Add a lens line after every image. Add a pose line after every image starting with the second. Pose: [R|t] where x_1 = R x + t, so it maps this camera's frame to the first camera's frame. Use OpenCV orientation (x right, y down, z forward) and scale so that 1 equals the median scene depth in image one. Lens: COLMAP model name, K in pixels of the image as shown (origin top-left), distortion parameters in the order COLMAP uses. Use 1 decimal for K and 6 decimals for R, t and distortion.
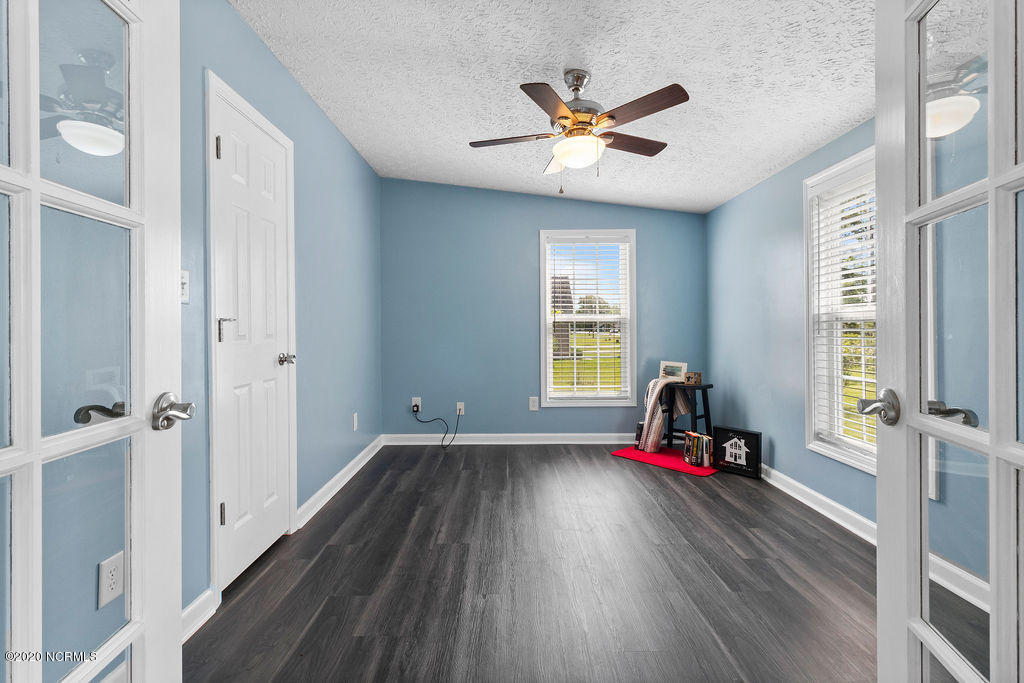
lens RADIAL K [[472.7, 0, 503.7], [0, 472.7, 322.9], [0, 0, 1]] dist [-0.002621, 0.001310]
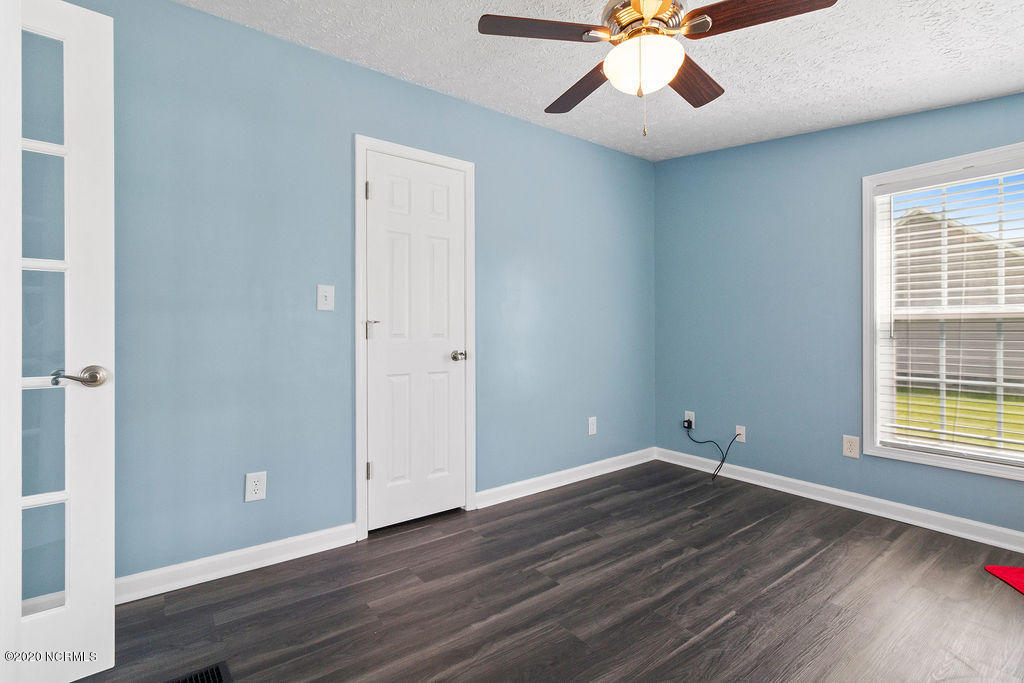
lens RADIAL K [[472.7, 0, 514.3], [0, 472.7, 330.8], [0, 0, 1]] dist [-0.002621, 0.001310]
pose [[0.602303, 0.003953, -0.798258, 0.398829], [0.004999, 0.999949, 0.008724, 0.004843], [0.798252, -0.009246, 0.602253, 0.313564]]
